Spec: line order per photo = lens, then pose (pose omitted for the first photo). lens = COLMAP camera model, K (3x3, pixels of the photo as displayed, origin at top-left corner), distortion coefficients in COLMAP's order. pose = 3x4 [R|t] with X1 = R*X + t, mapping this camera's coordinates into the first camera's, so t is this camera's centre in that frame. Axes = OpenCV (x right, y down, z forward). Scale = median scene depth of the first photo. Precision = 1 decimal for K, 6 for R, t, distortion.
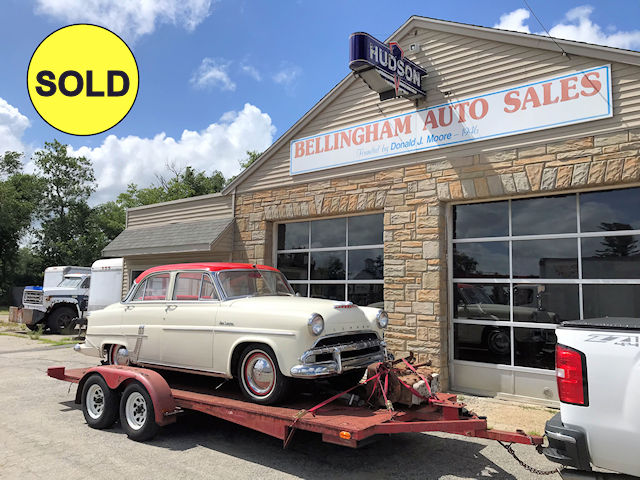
lens RADIAL K [[525.3, 0, 320.6], [0, 525.3, 239.5], [0, 0, 1]] dist [0.028301, -0.021849]
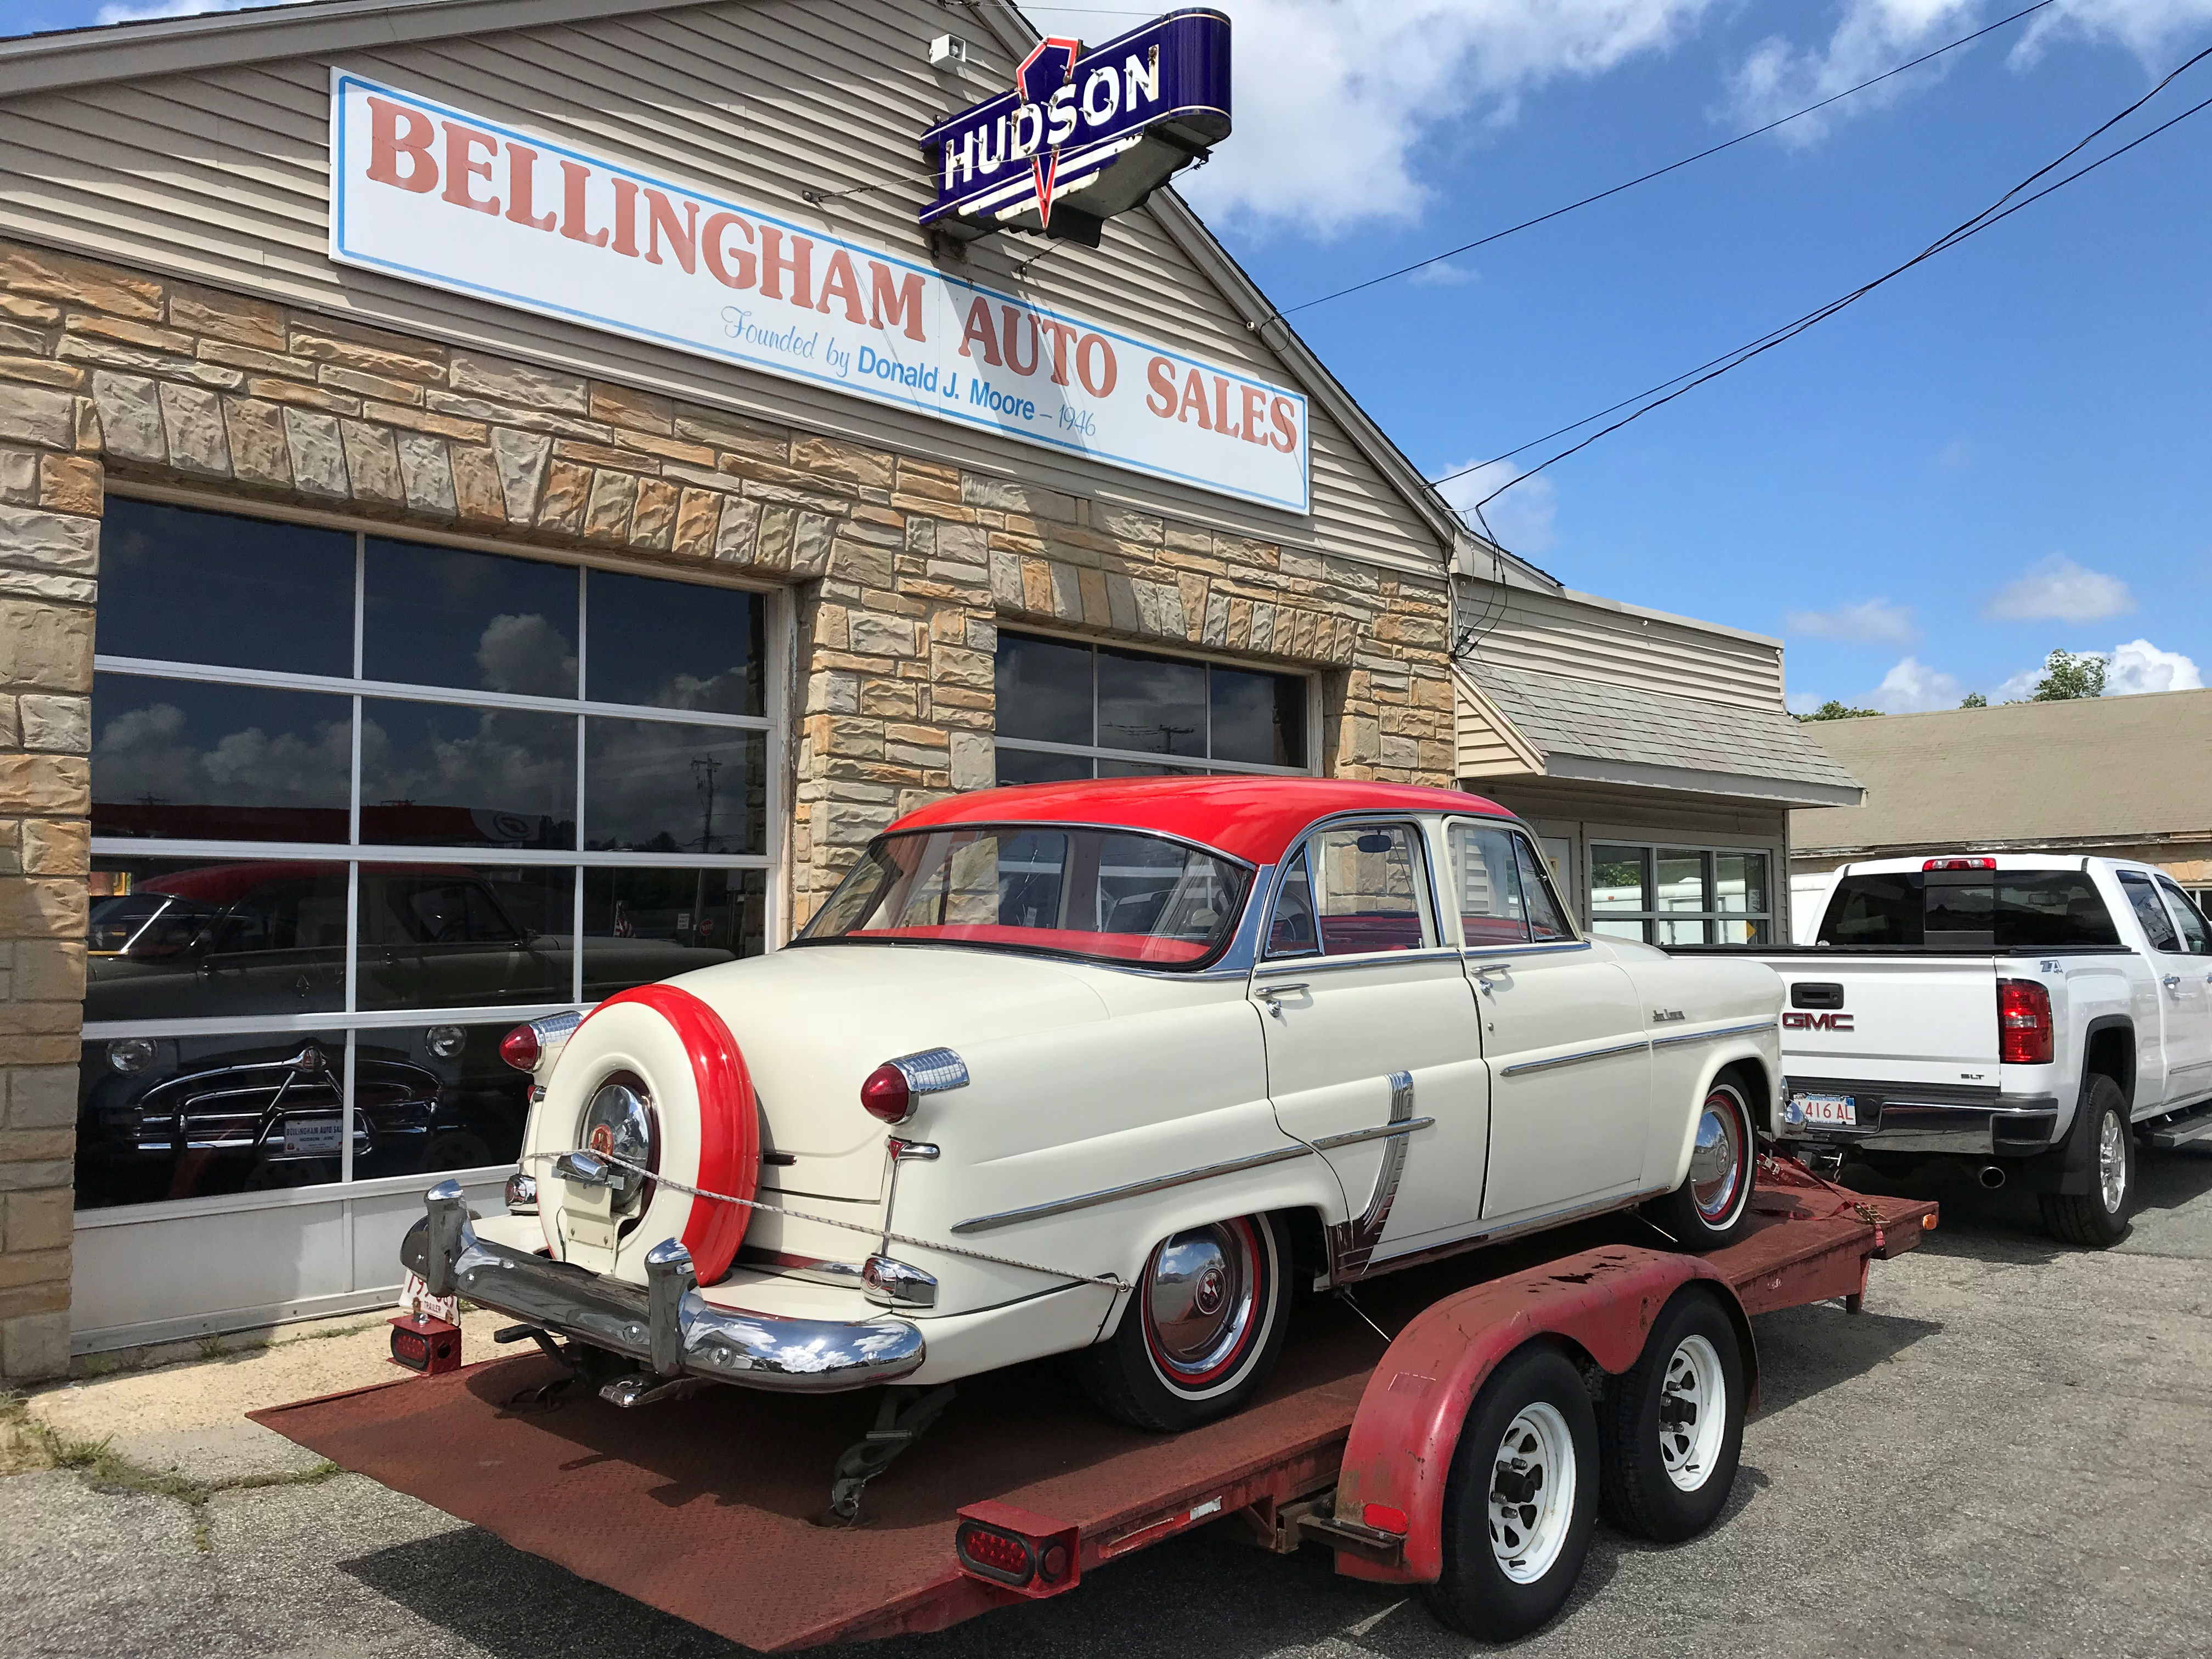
lens RADIAL K [[1815.7, 0, 1108.1], [0, 1815.7, 820.1], [0, 0, 1]] dist [0.028301, -0.021849]
pose [[0.068852, 0.041065, 0.996781, -0.807010], [-0.100377, 0.994367, -0.034032, 0.078166], [-0.992564, -0.097711, 0.072586, 0.828964]]
